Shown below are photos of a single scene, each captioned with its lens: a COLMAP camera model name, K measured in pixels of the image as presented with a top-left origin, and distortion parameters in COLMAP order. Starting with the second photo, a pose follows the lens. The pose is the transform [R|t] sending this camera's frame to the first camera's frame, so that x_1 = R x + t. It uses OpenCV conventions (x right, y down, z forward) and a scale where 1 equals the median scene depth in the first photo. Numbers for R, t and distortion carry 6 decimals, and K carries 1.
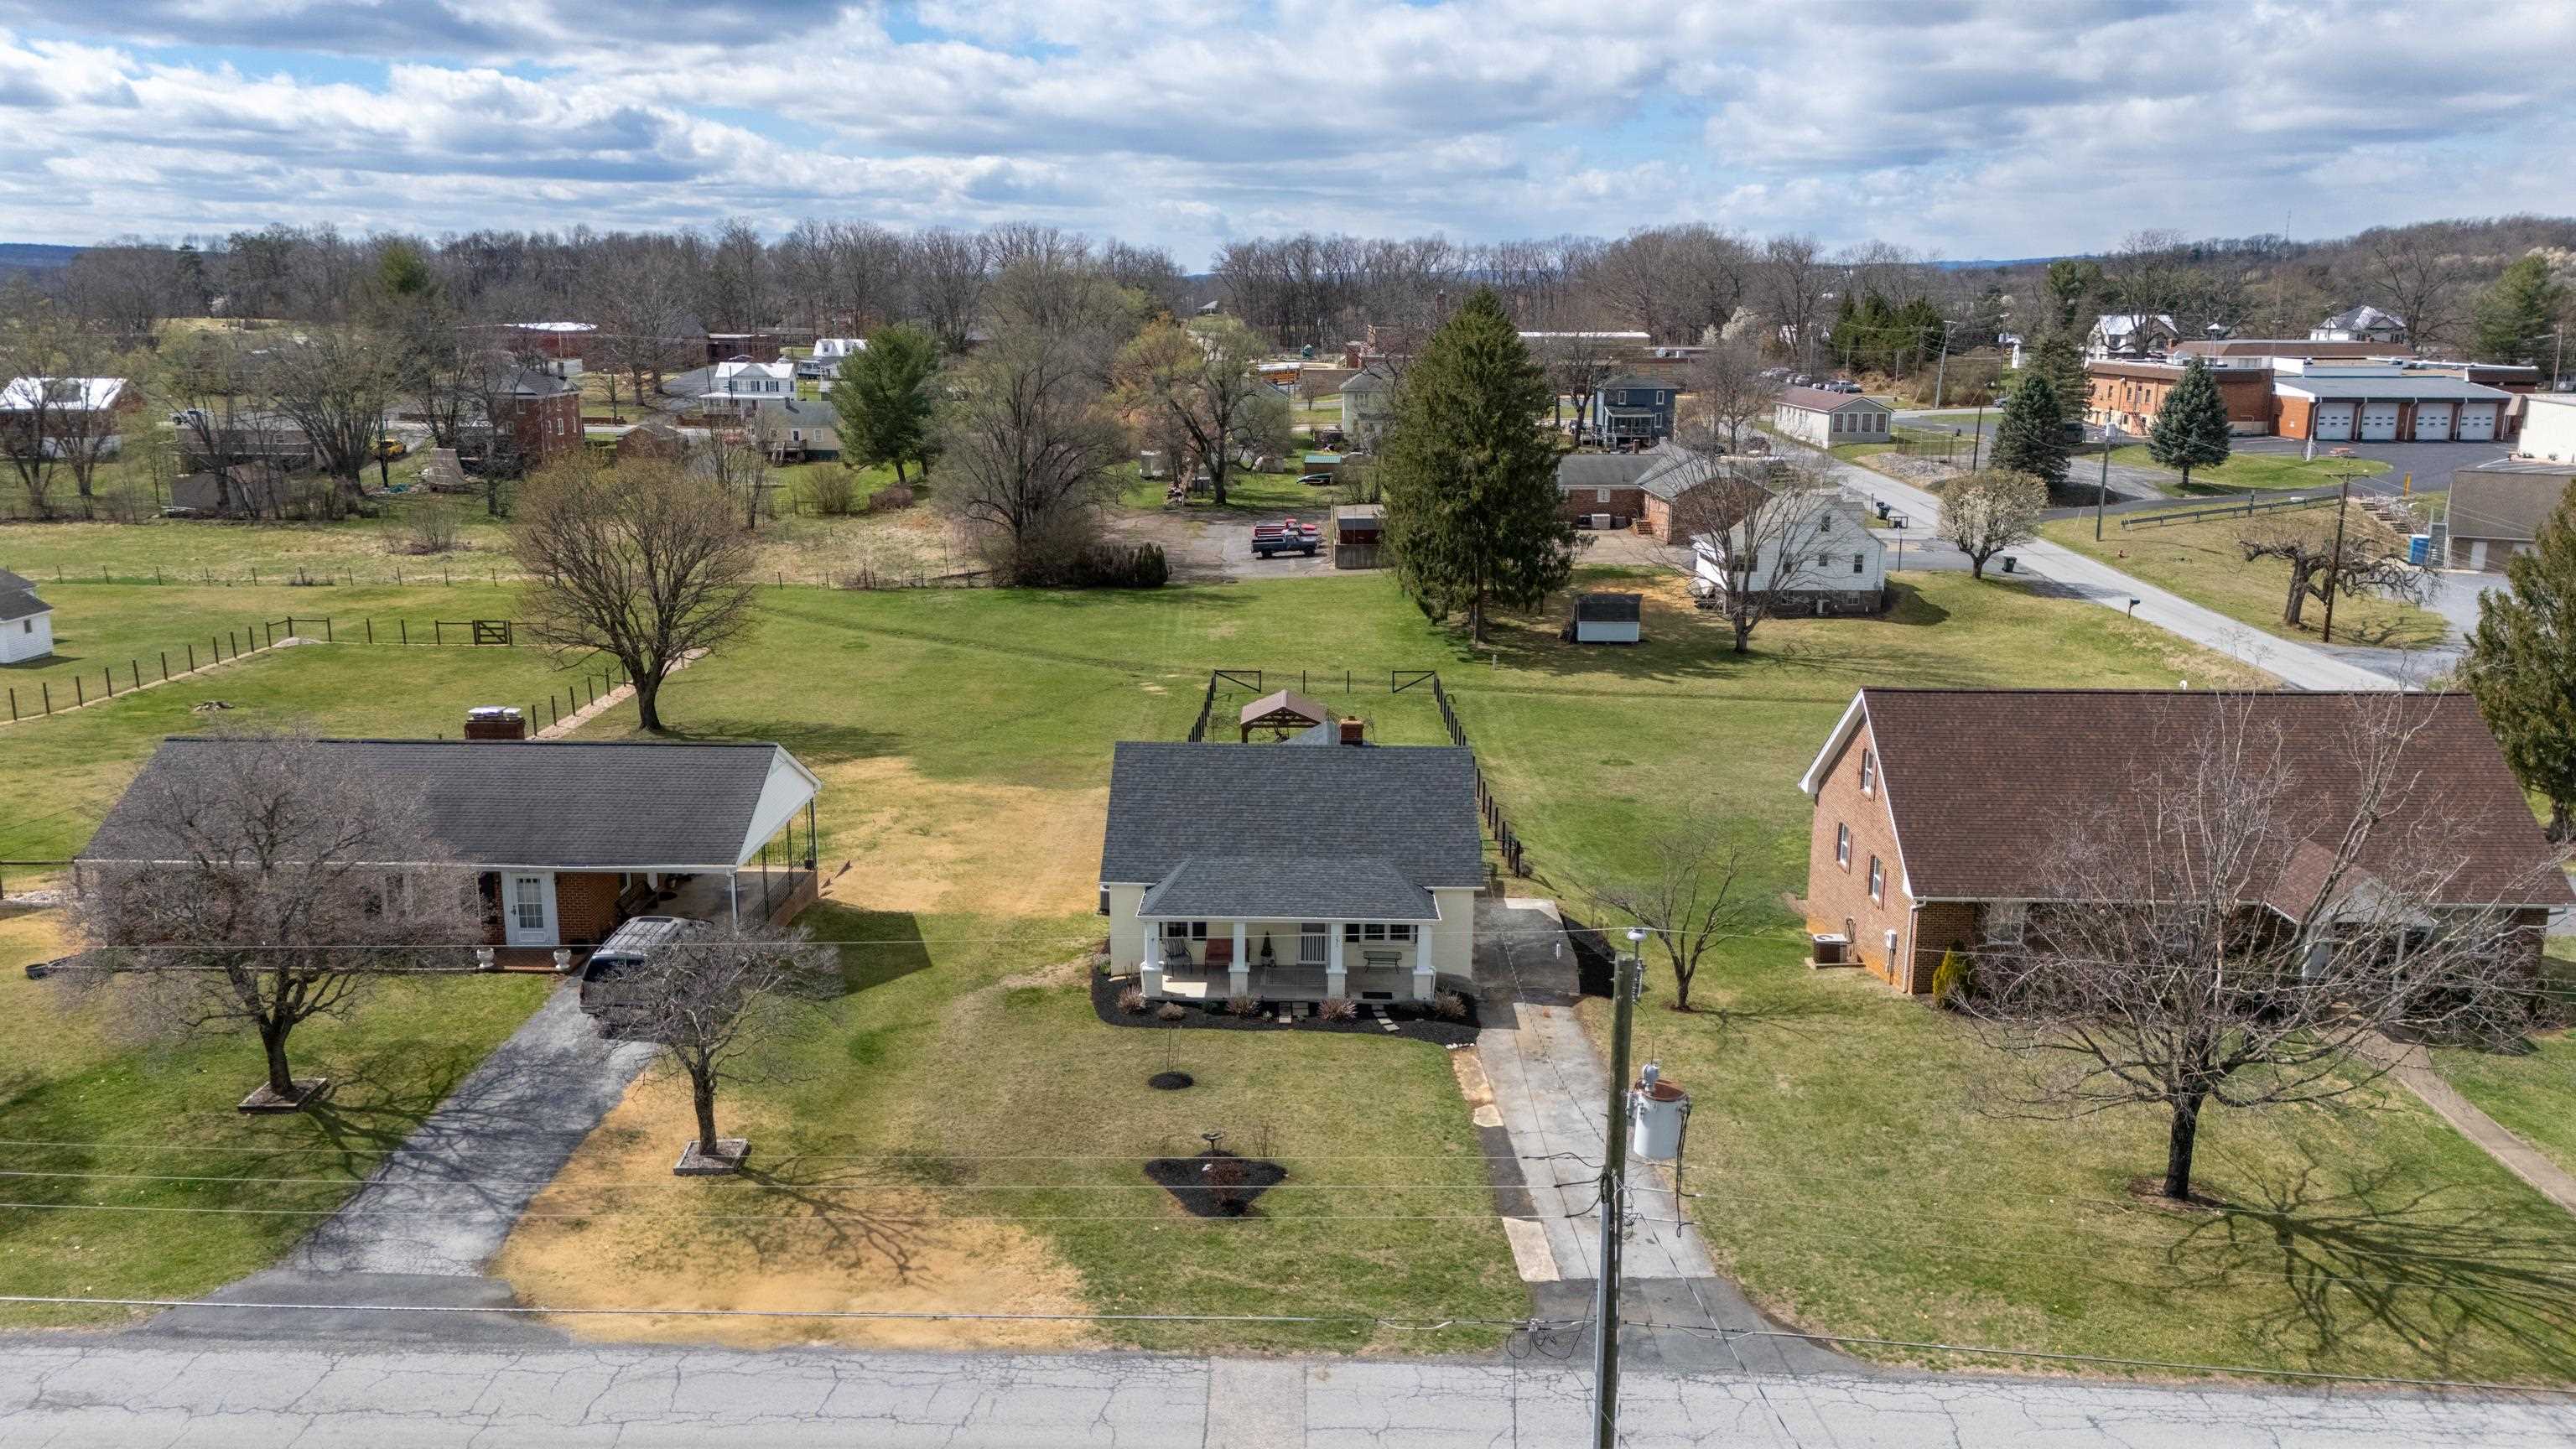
lens RADIAL K [[1894.7, 0, 1289.1], [0, 1894.7, 719.1], [0, 0, 1]] dist [0.074682, -0.065630]
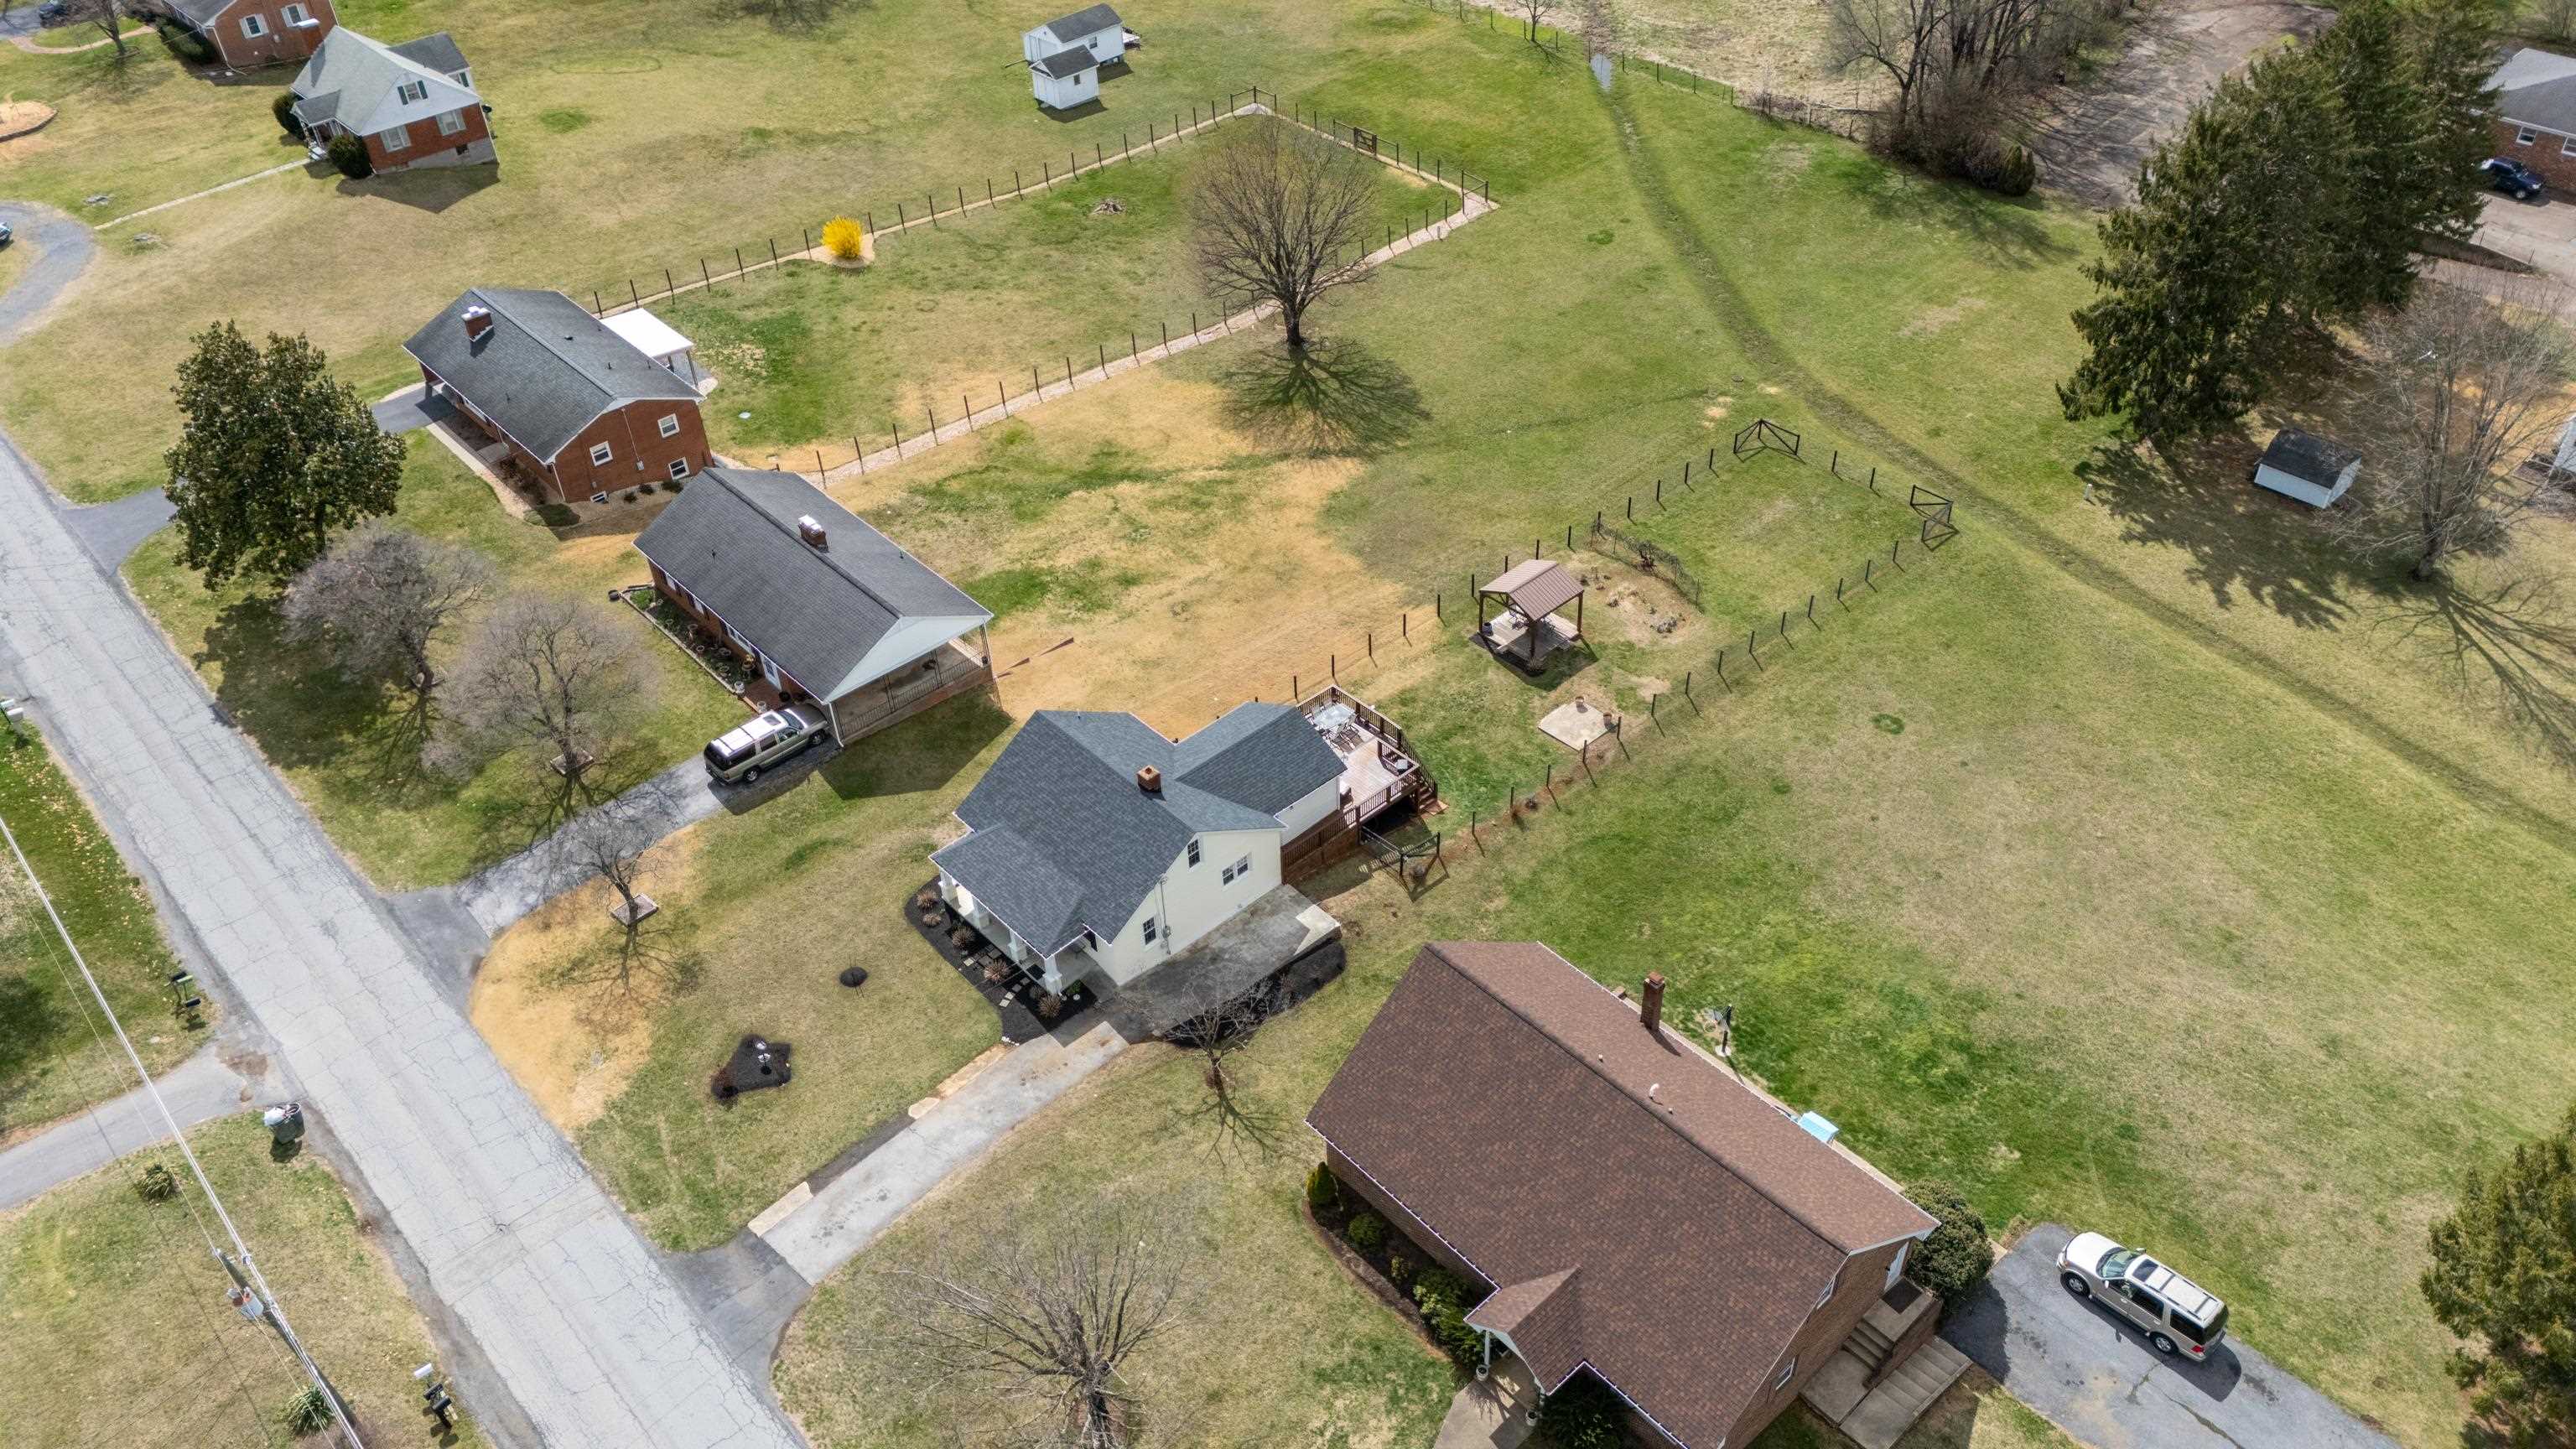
lens RADIAL K [[1894.7, 0, 1289.1], [0, 1894.7, 719.1], [0, 0, 1]] dist [0.074682, -0.065630]
pose [[0.684011, 0.443292, -0.579328, 0.933533], [-0.118495, 0.851147, 0.511378, -0.789670], [0.719784, -0.281141, 0.634722, 0.239371]]
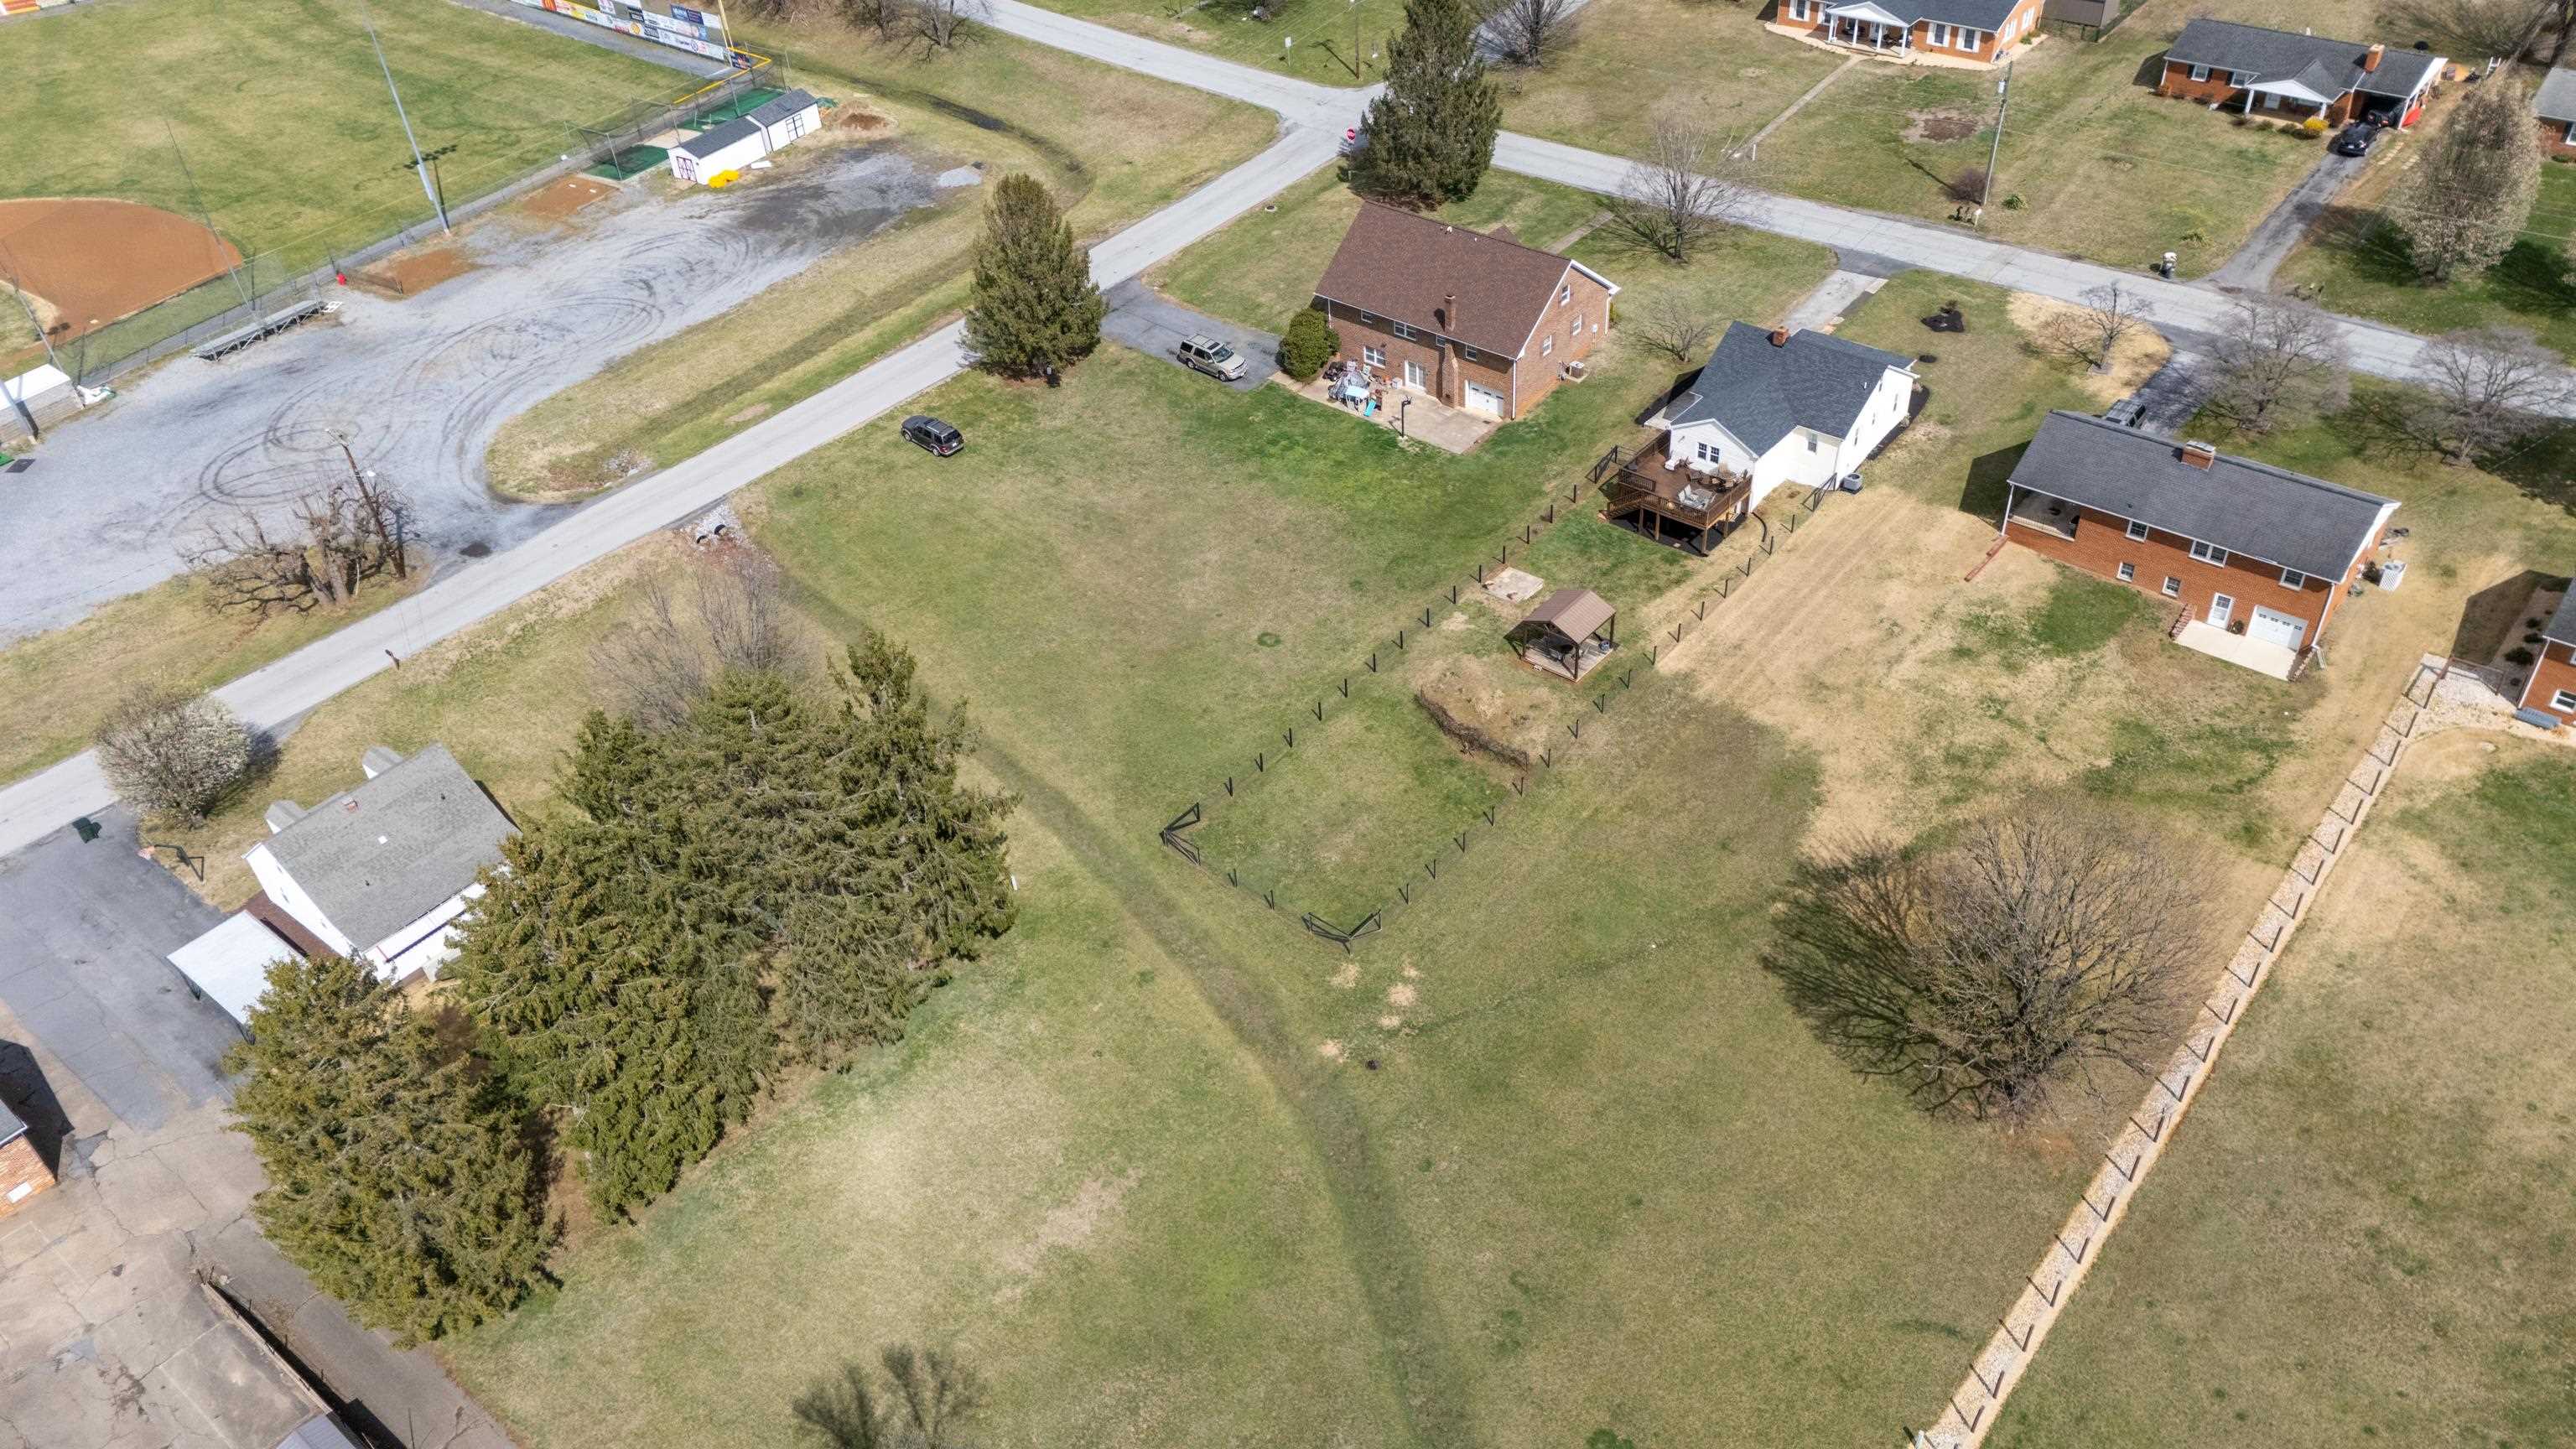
lens RADIAL K [[1878.6, 0, 1283.6], [0, 1878.6, 731.9], [0, 0, 1]] dist [0.074017, -0.065694]
pose [[-0.763378, -0.375153, 0.525847, -0.869310], [0.194533, 0.642753, 0.740962, -1.464232], [-0.615964, 0.667929, -0.417684, 2.686597]]
